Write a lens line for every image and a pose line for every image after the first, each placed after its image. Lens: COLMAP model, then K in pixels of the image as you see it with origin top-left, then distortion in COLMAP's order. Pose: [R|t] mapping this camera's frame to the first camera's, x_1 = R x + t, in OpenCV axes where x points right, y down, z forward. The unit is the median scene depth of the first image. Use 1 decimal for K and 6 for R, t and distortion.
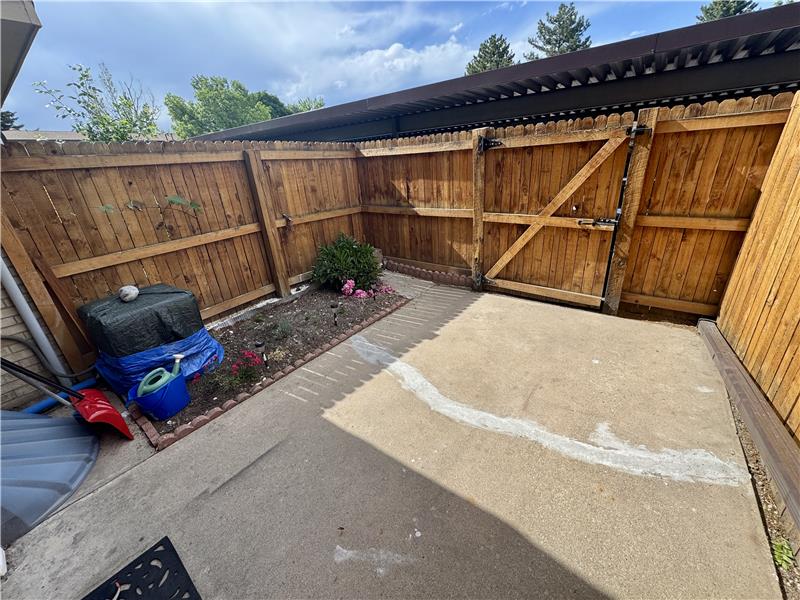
lens RADIAL K [[317.8, 0, 398.6], [0, 317.8, 297.5], [0, 0, 1]] dist [0.014492, -0.000007]
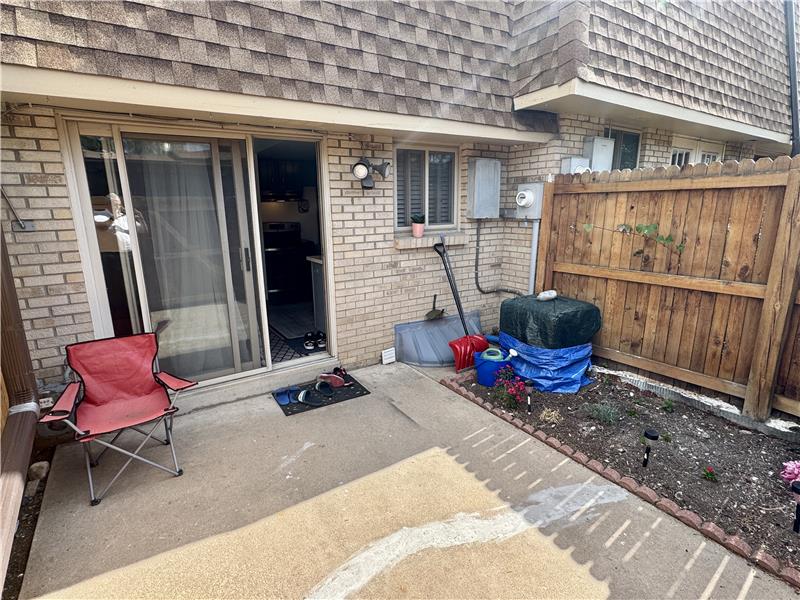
lens RADIAL K [[411.6, 0, 398.8], [0, 411.6, 299.3], [0, 0, 1]] dist [0.000049, 0.000554]
pose [[-0.326016, 0.293362, -0.898695, 0.610614], [-0.335890, 0.852661, 0.400184, -0.367090], [0.883681, 0.432329, -0.179444, 0.686234]]
